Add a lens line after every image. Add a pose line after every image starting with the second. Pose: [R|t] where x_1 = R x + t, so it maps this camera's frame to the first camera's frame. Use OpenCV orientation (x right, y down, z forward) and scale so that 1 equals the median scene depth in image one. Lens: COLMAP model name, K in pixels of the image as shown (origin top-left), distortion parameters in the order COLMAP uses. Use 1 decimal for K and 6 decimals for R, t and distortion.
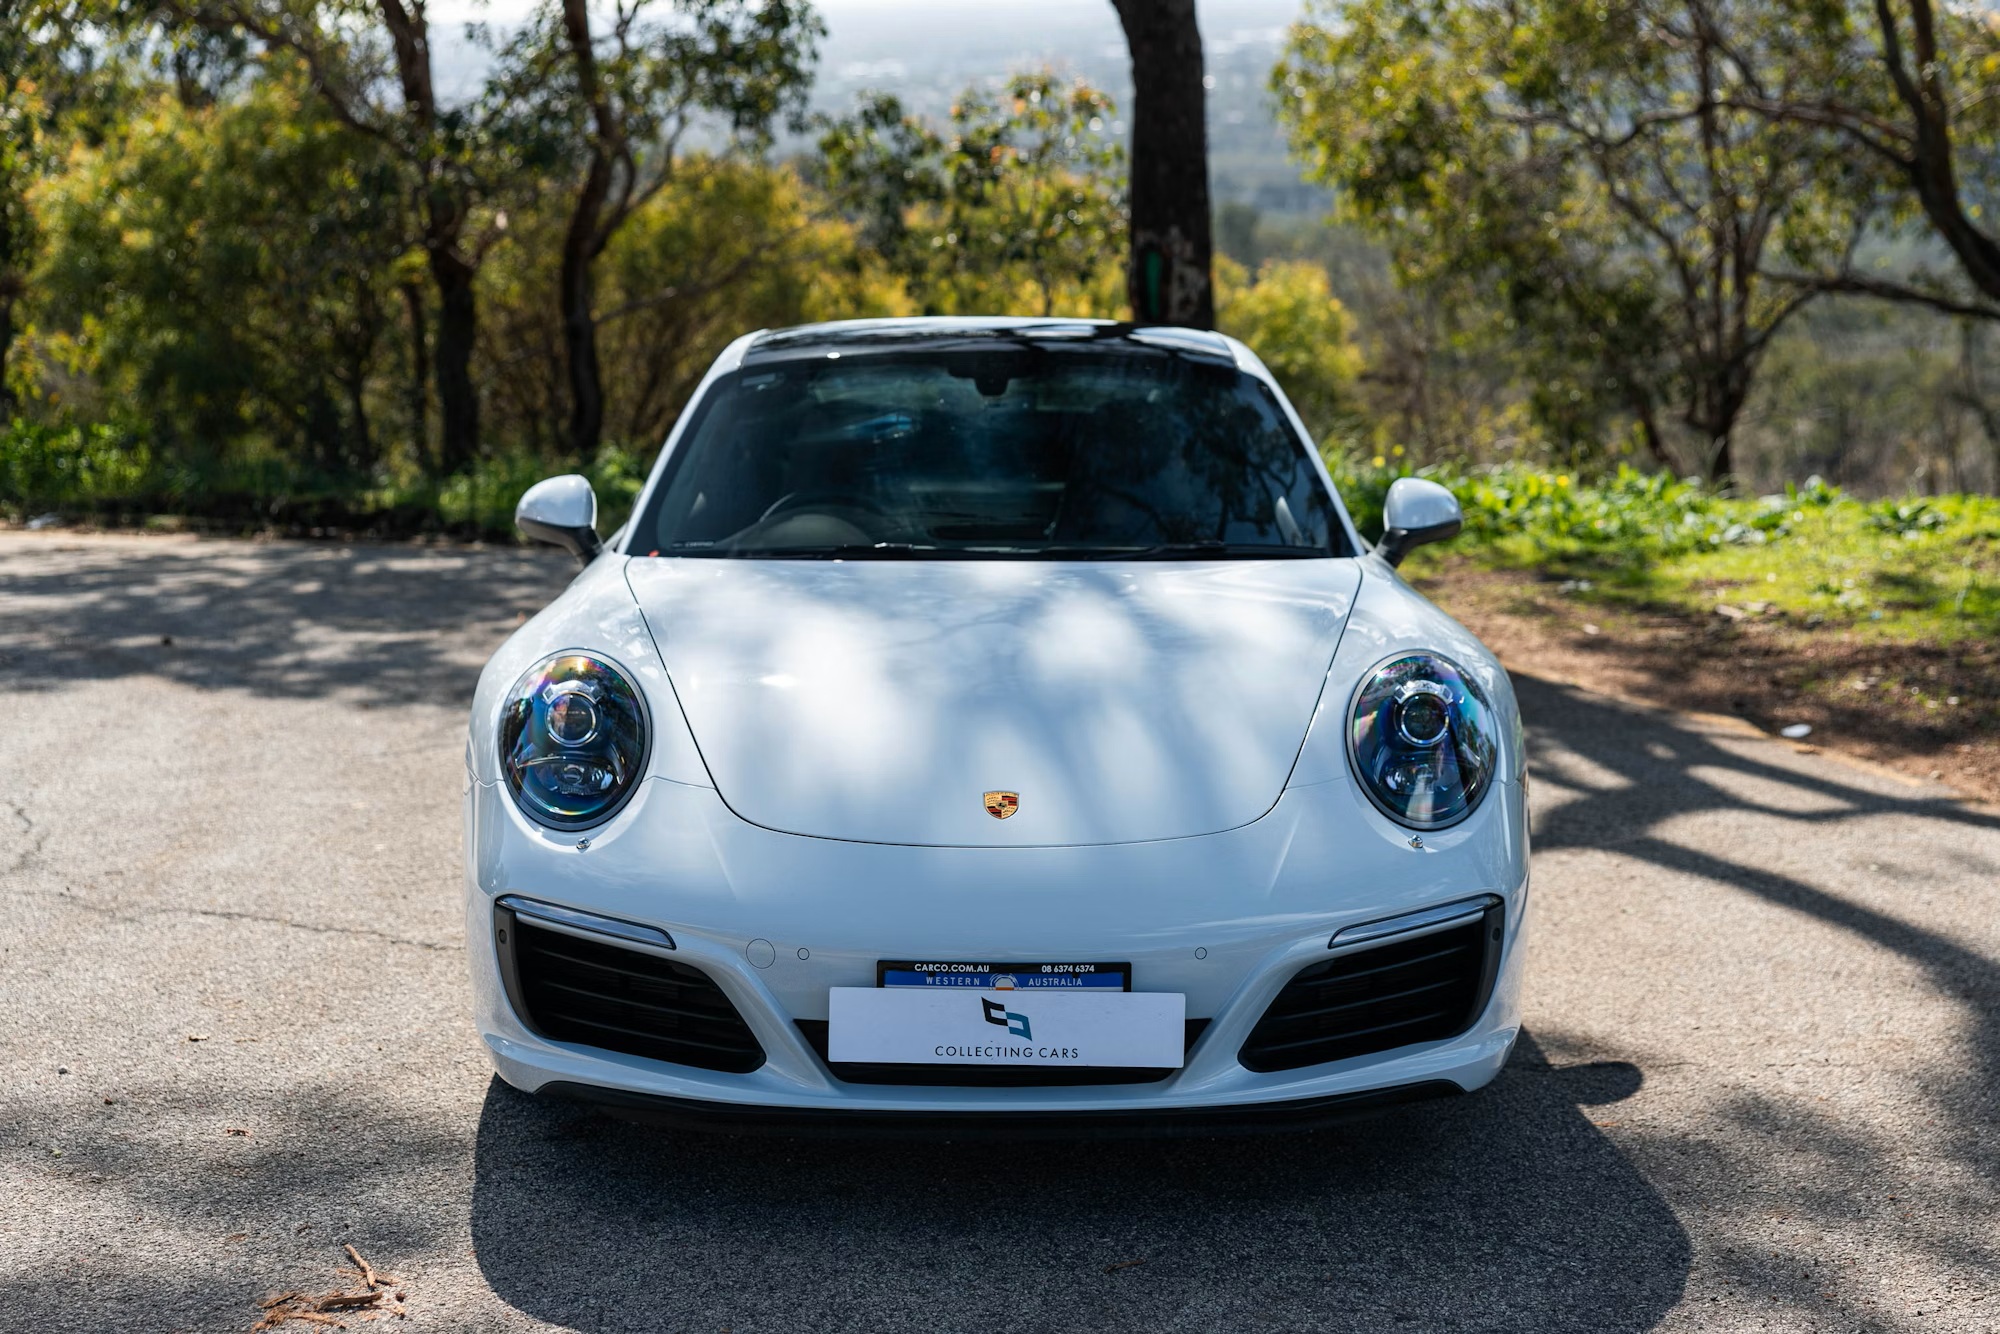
lens RADIAL K [[4087.2, 0, 1000.0], [0, 4087.2, 667.0], [0, 0, 1]] dist [-0.010667, -0.328856]
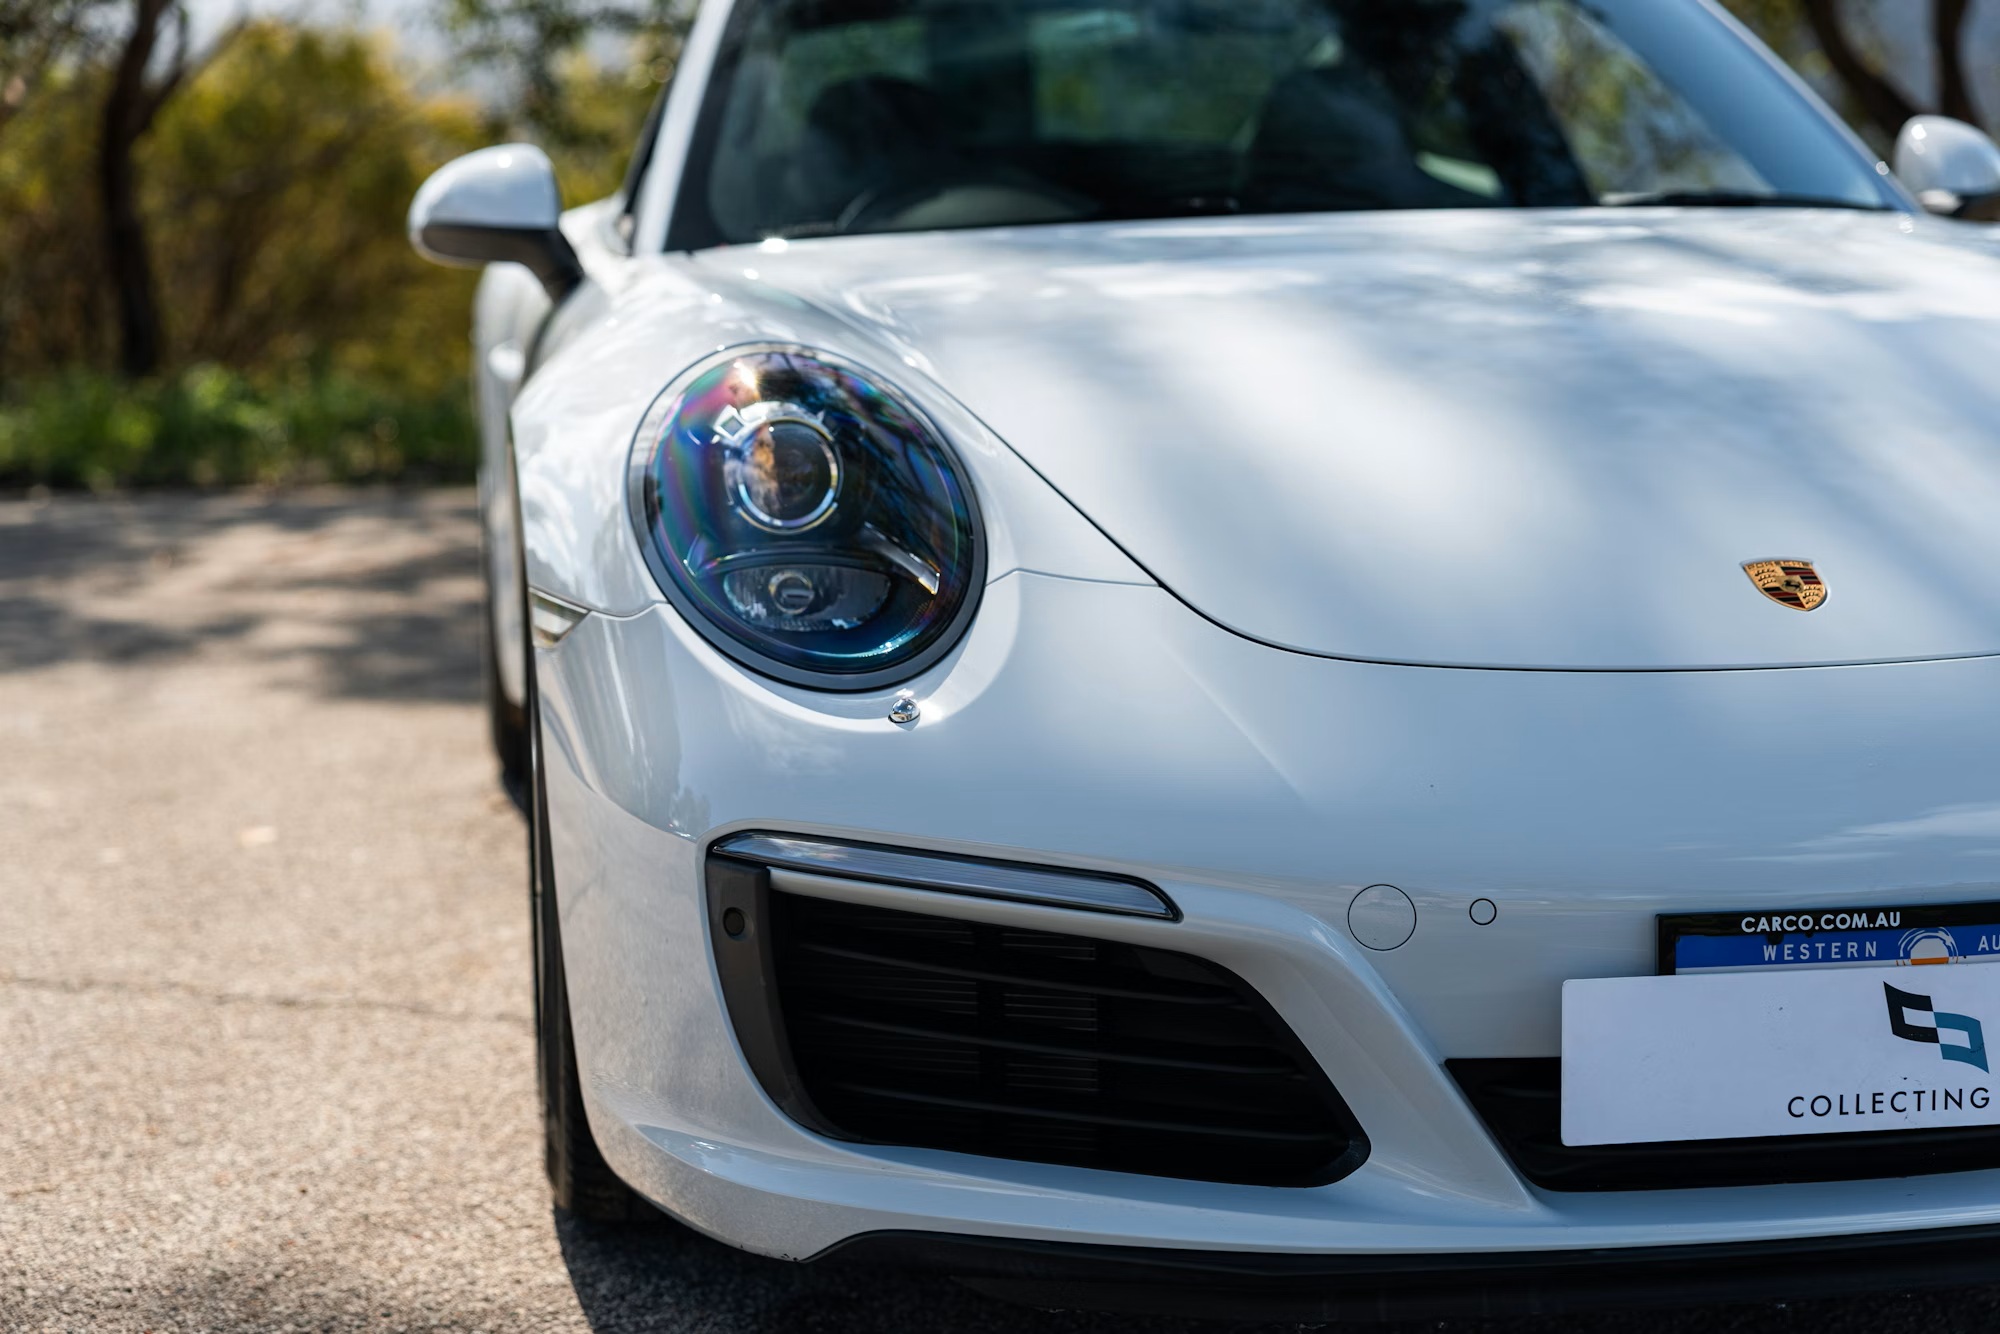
lens RADIAL K [[4087.2, 0, 1000.0], [0, 4087.2, 667.0], [0, 0, 1]] dist [-0.010667, -0.328856]
pose [[0.985709, -0.045284, 0.162256, -0.170118], [0.048946, 0.998627, -0.018642, 0.048584], [-0.161189, 0.026317, 0.986573, 0.558012]]
